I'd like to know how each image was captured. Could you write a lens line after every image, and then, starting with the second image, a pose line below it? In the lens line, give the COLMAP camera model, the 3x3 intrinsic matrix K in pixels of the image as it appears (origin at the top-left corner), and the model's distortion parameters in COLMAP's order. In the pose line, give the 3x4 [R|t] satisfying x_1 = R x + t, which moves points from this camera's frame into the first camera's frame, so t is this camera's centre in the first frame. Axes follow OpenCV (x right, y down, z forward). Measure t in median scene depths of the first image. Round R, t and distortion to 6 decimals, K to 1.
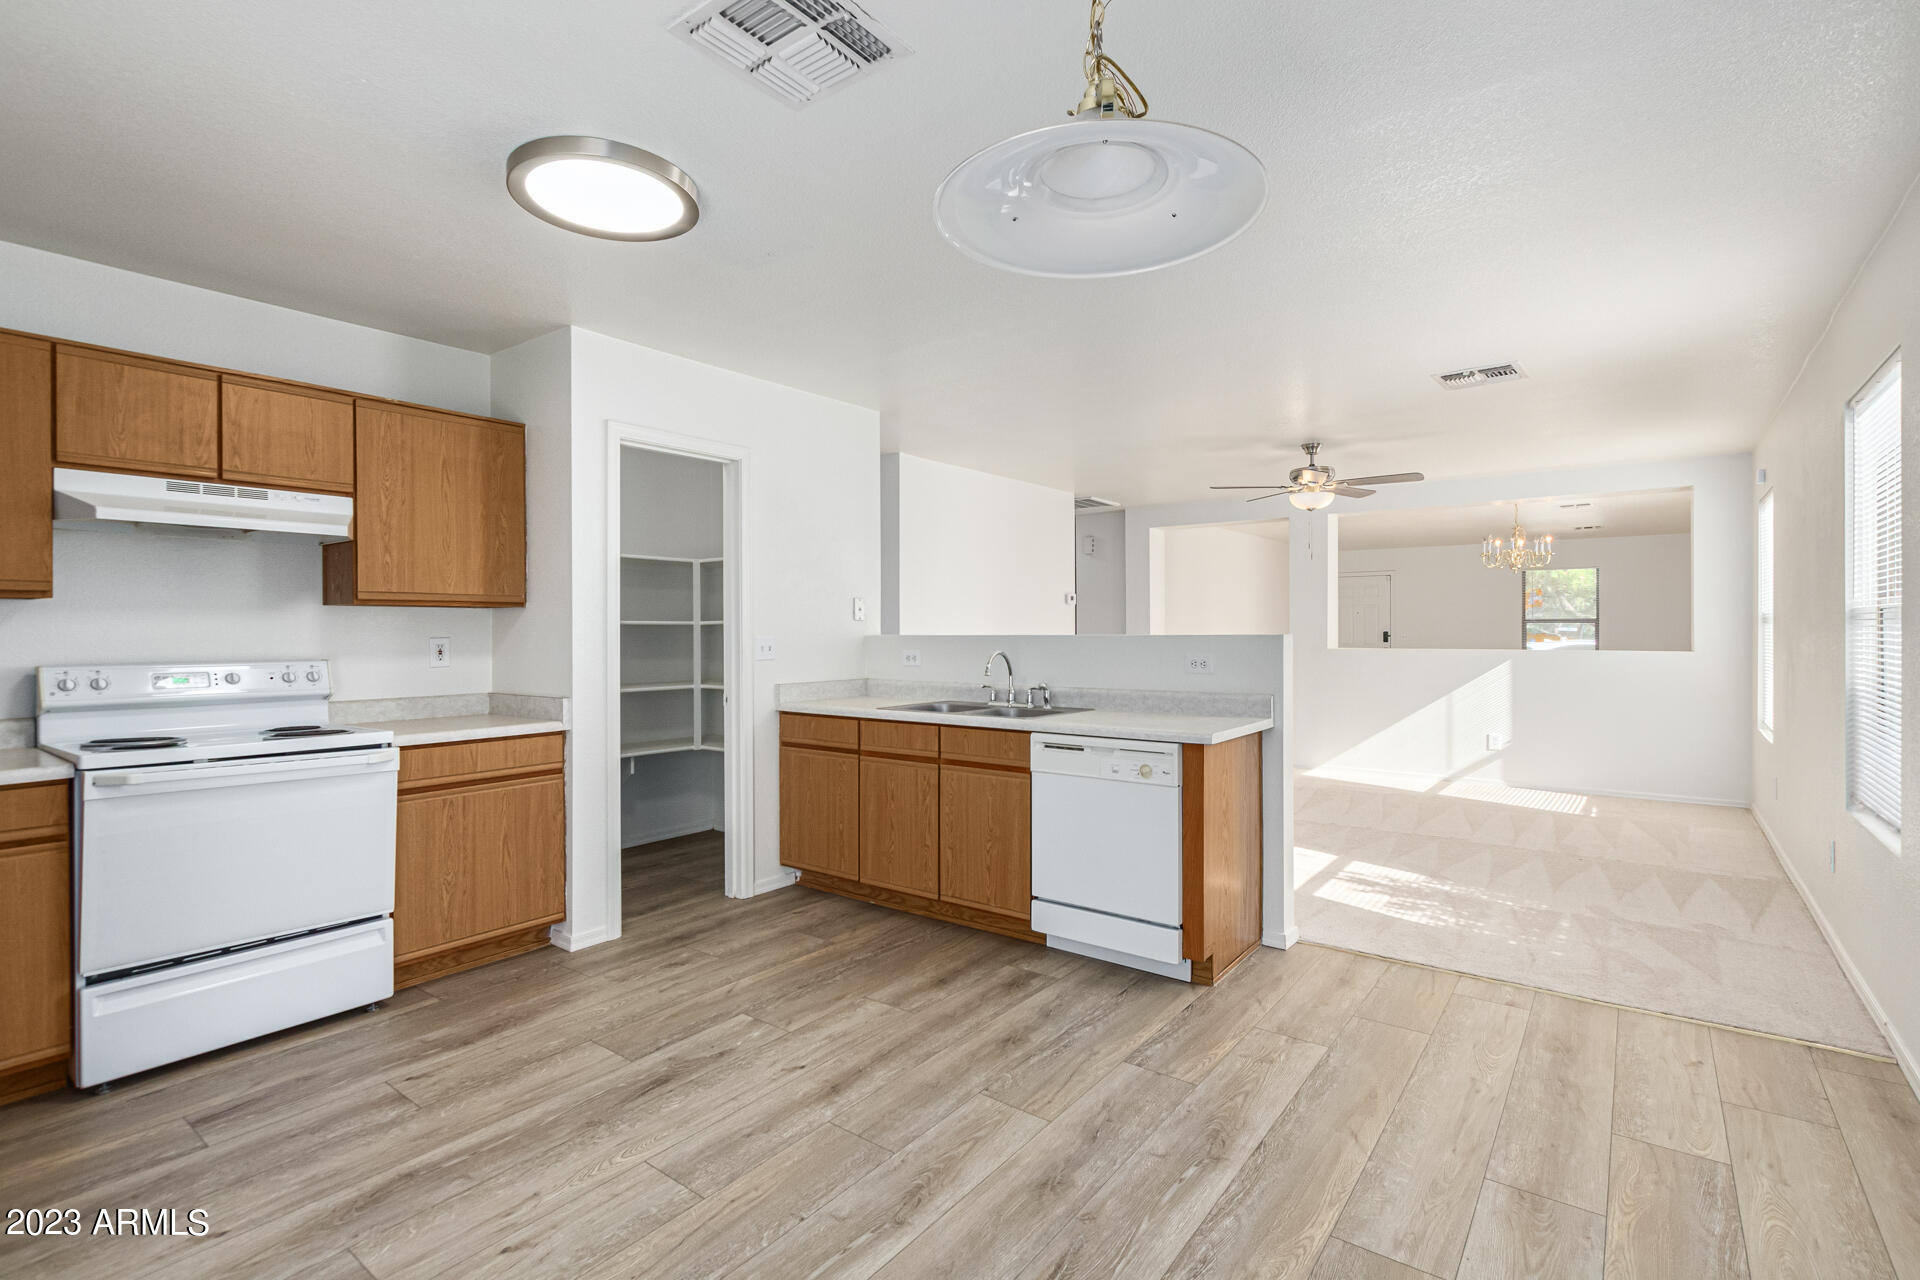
lens RADIAL K [[894.3, 0, 964.7], [0, 894.3, 629.5], [0, 0, 1]] dist [0.010367, -0.000862]
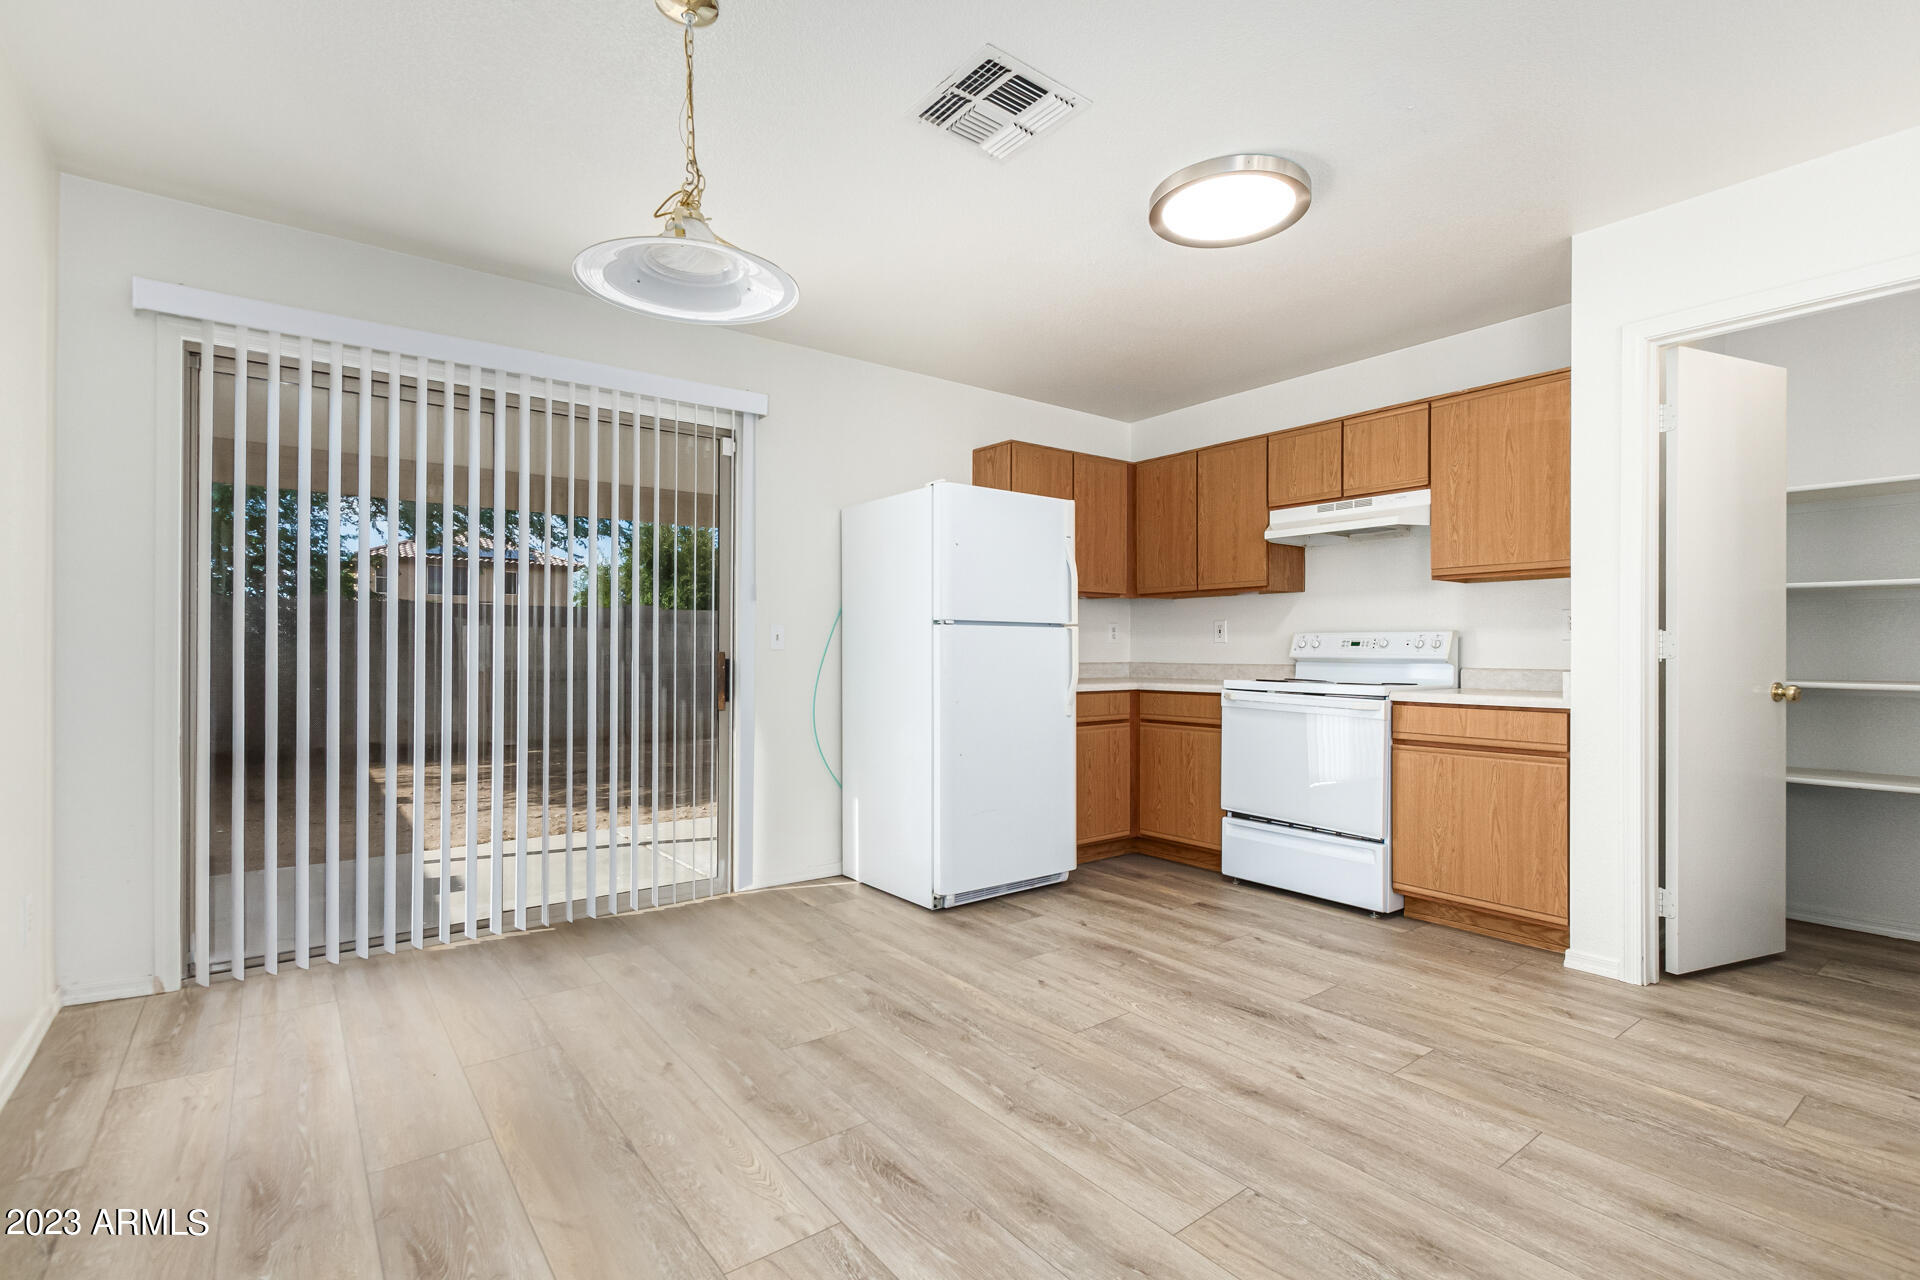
lens RADIAL K [[886.8, 0, 964.4], [0, 886.8, 650.9], [0, 0, 1]] dist [0.001116, -0.000203]
pose [[-0.273808, -0.000066, -0.961784, 0.667901], [-0.001341, 0.999999, 0.000314, 0.071838], [0.961784, 0.001376, -0.273807, 0.846265]]
